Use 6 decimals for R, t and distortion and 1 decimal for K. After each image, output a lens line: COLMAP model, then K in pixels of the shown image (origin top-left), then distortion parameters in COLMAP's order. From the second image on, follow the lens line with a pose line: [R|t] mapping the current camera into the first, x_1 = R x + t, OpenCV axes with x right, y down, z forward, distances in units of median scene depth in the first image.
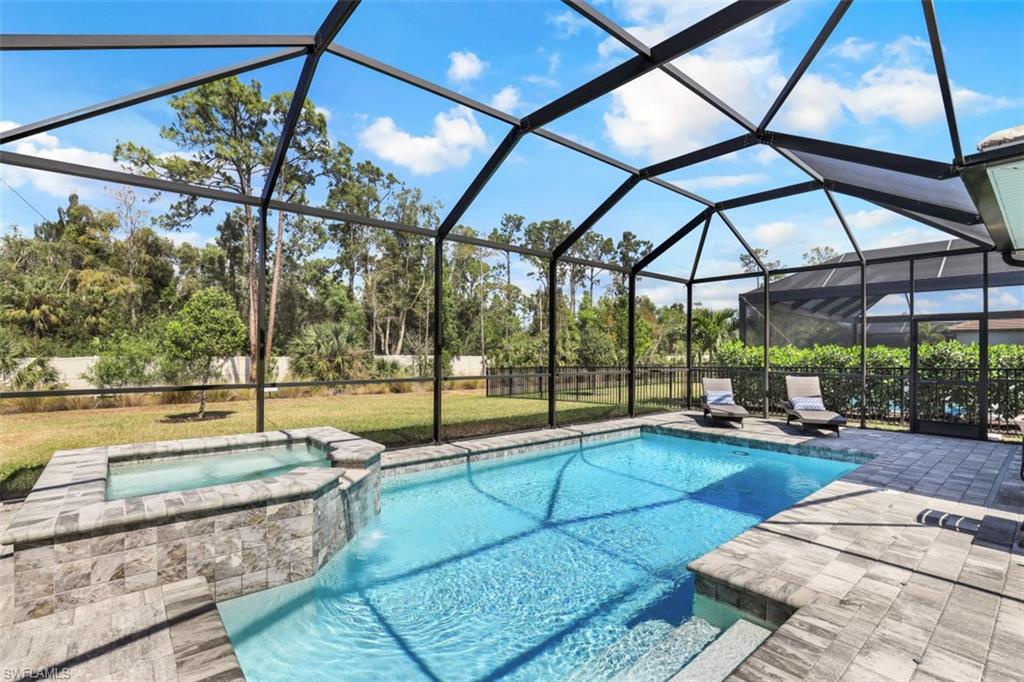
lens RADIAL K [[471.3, 0, 507.7], [0, 471.3, 349.3], [0, 0, 1]] dist [-0.025132, 0.003551]
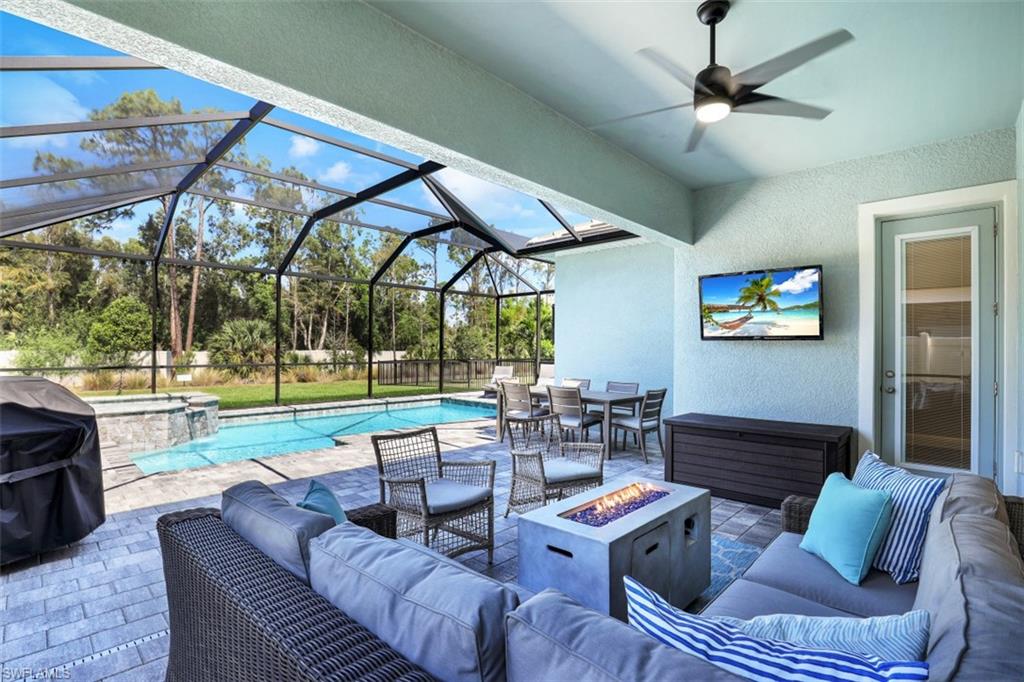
lens RADIAL K [[471.3, 0, 507.4], [0, 471.3, 346.5], [0, 0, 1]] dist [-0.025132, 0.003551]
pose [[0.994068, 0.002017, 0.108743, 0.087543], [-0.002480, 0.999988, 0.004124, -0.000960], [-0.108734, -0.004369, 0.994061, -0.126864]]
